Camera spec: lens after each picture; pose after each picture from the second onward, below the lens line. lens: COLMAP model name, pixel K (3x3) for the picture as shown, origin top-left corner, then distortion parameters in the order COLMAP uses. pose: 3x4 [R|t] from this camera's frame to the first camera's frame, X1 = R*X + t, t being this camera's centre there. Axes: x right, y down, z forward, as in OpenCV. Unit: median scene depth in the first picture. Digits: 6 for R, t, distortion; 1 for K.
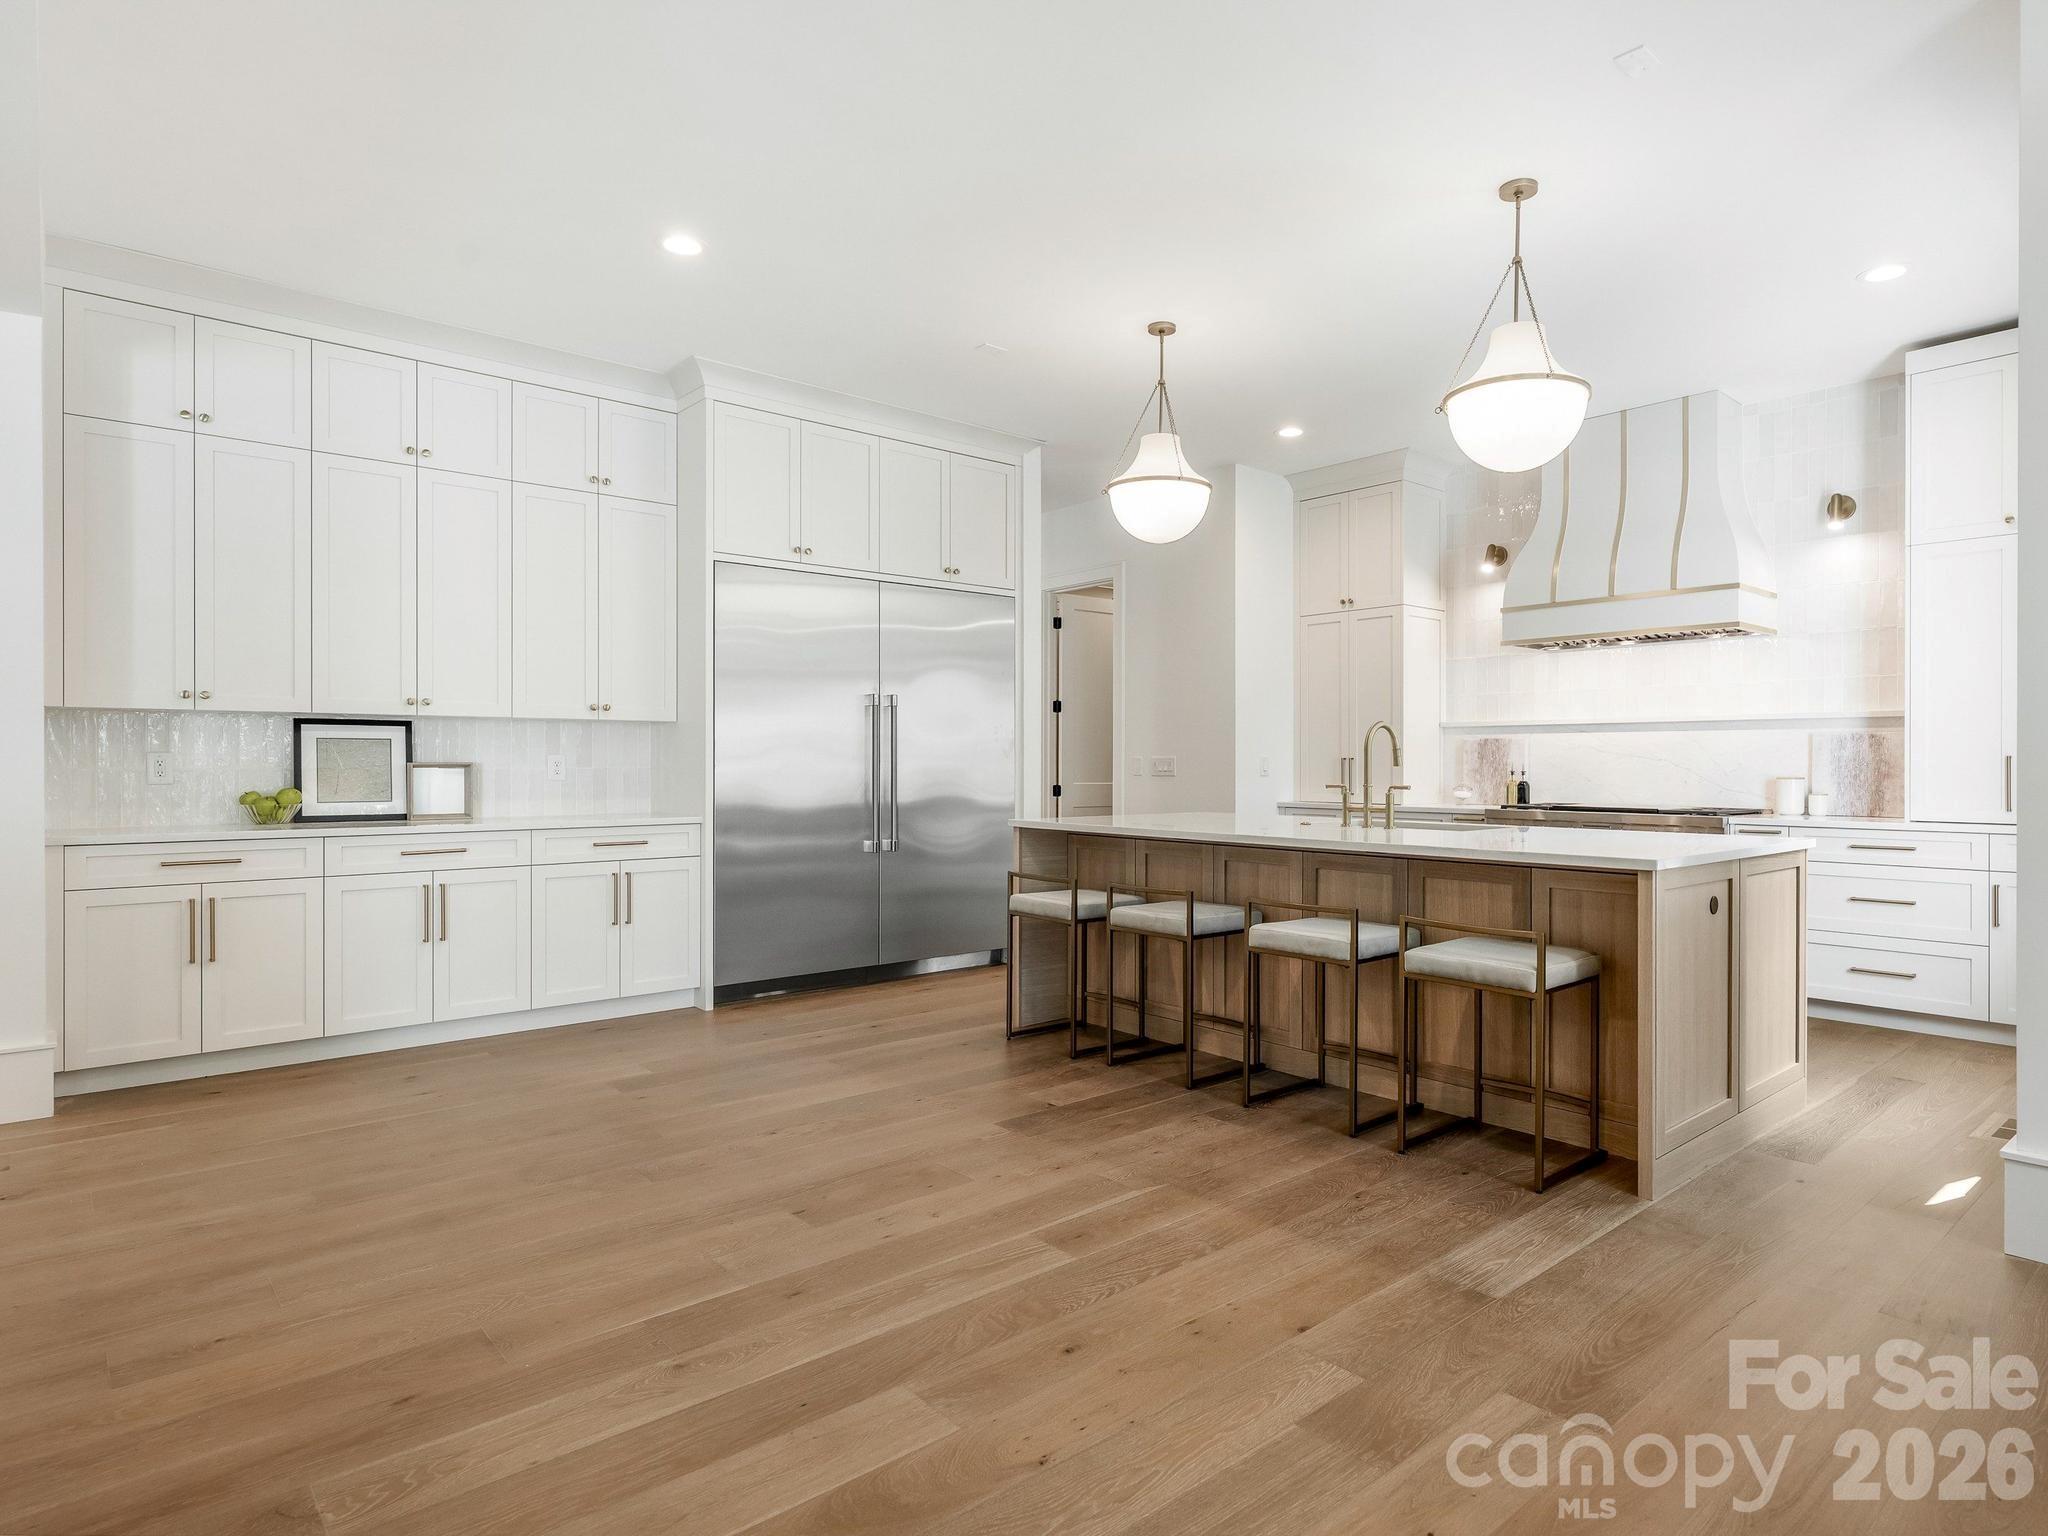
lens RADIAL K [[1145.8, 0, 1024.8], [0, 1145.8, 768.7], [0, 0, 1]] dist [0.003471, 0.000523]
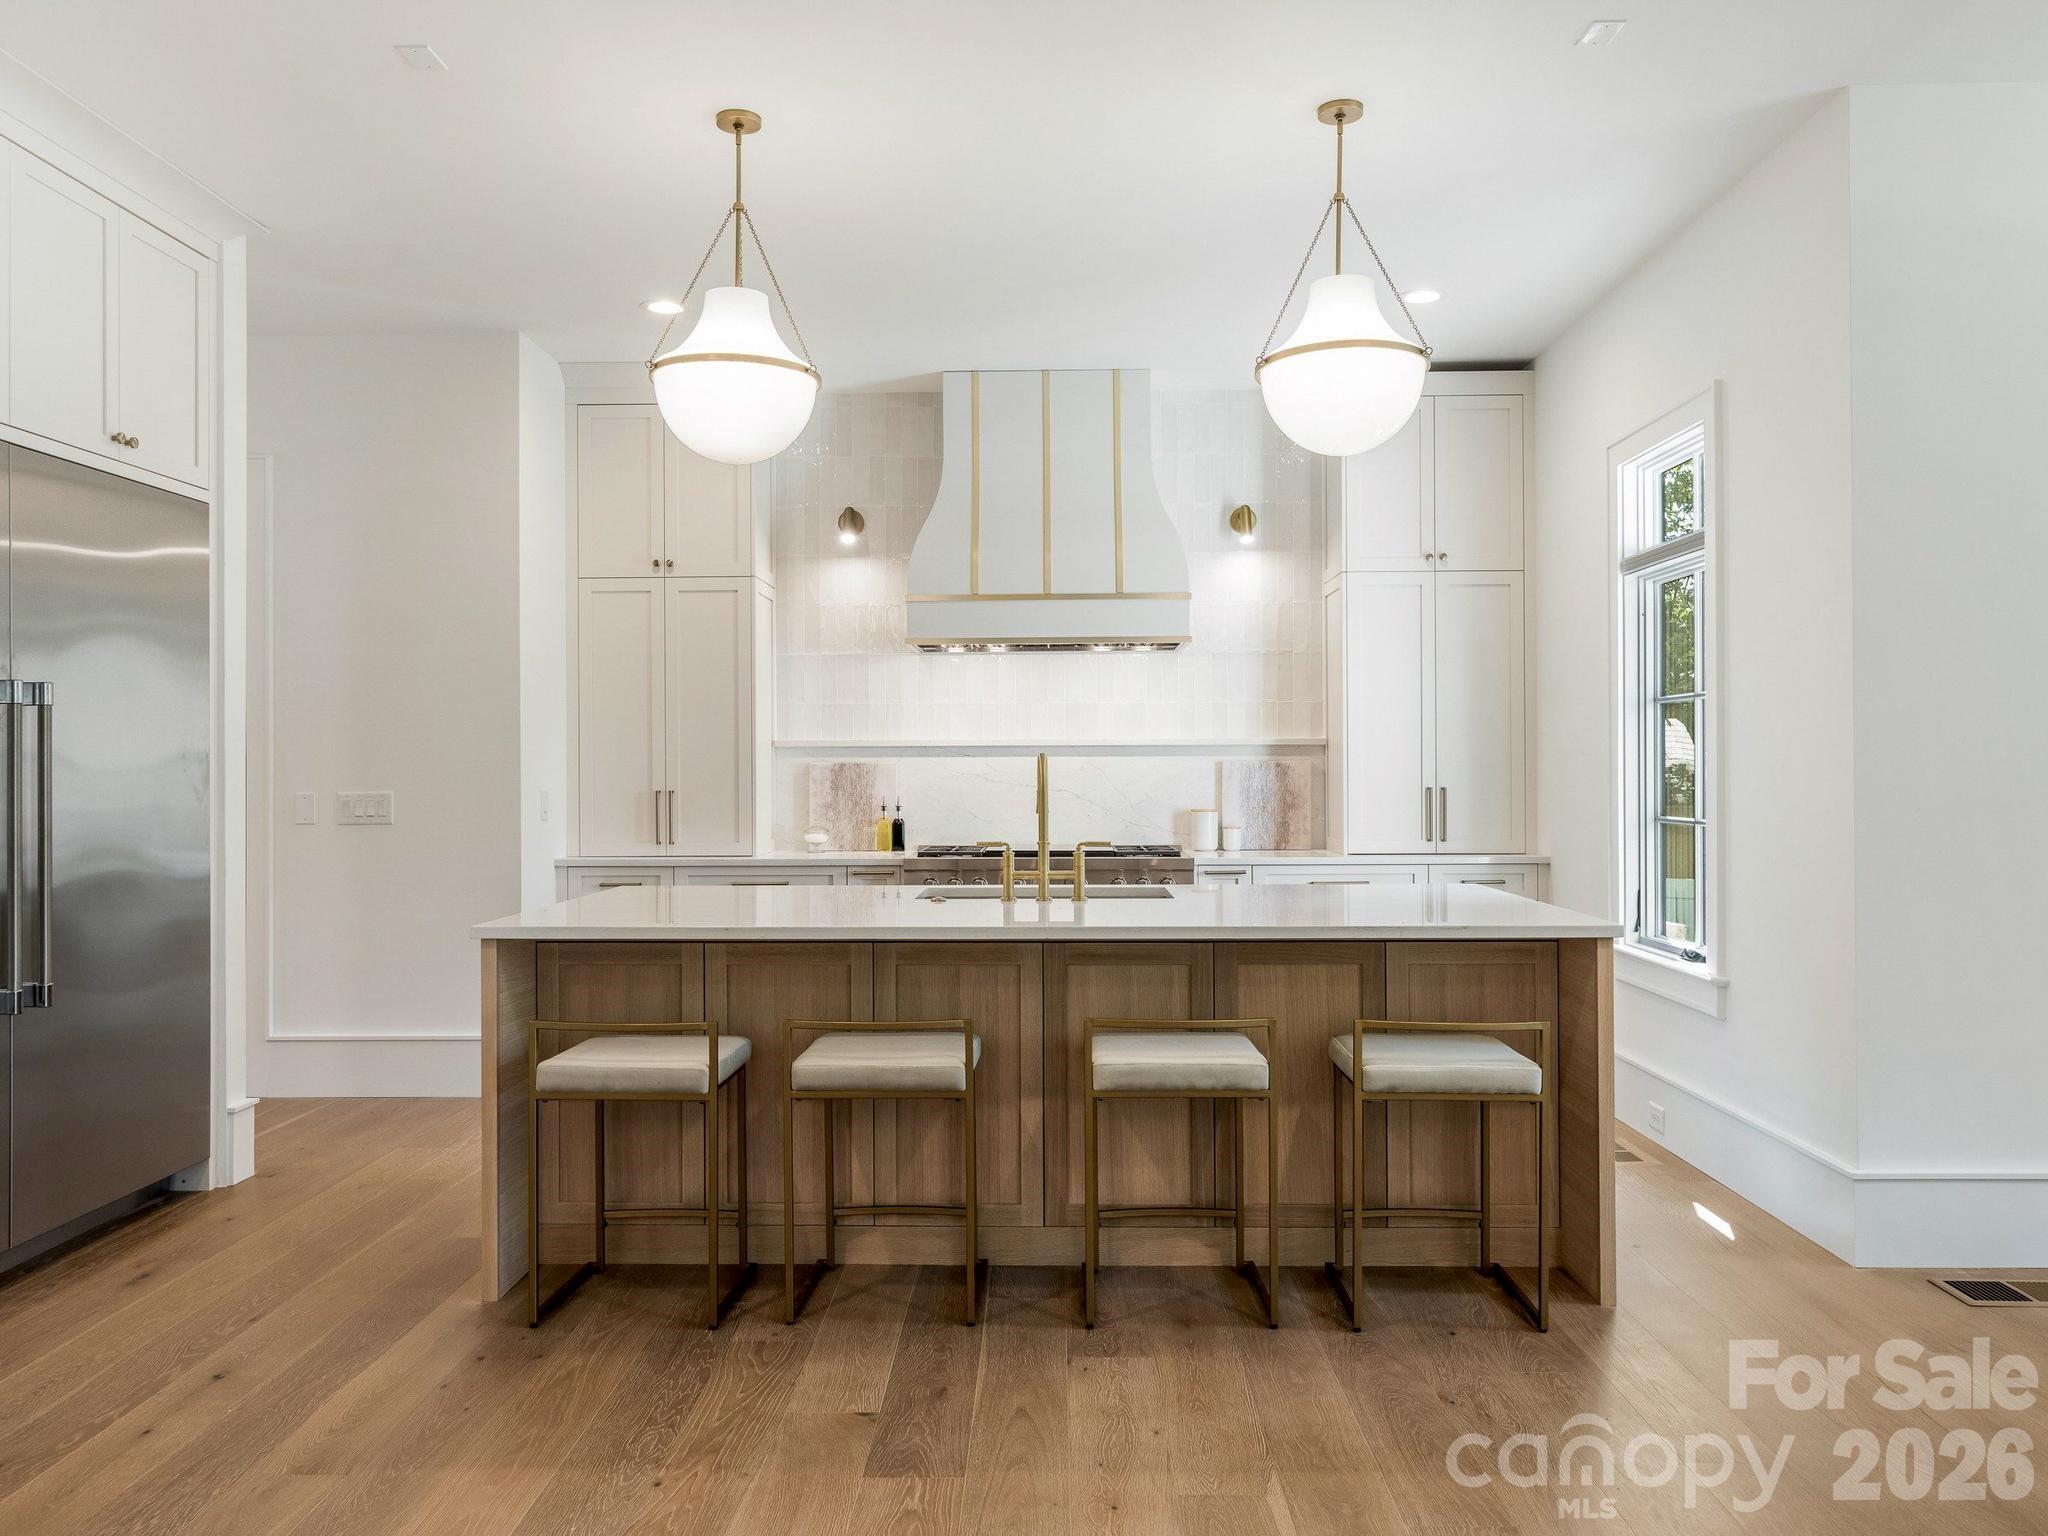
lens RADIAL K [[1572.2, 0, 1023.5], [0, 1572.2, 761.3], [0, 0, 1]] dist [0.011668, -0.006997]
pose [[0.670511, -0.002486, 0.741896, -0.408918], [0.011020, 0.999917, -0.006609, -0.027731], [-0.741818, 0.012607, 0.670483, 0.309616]]
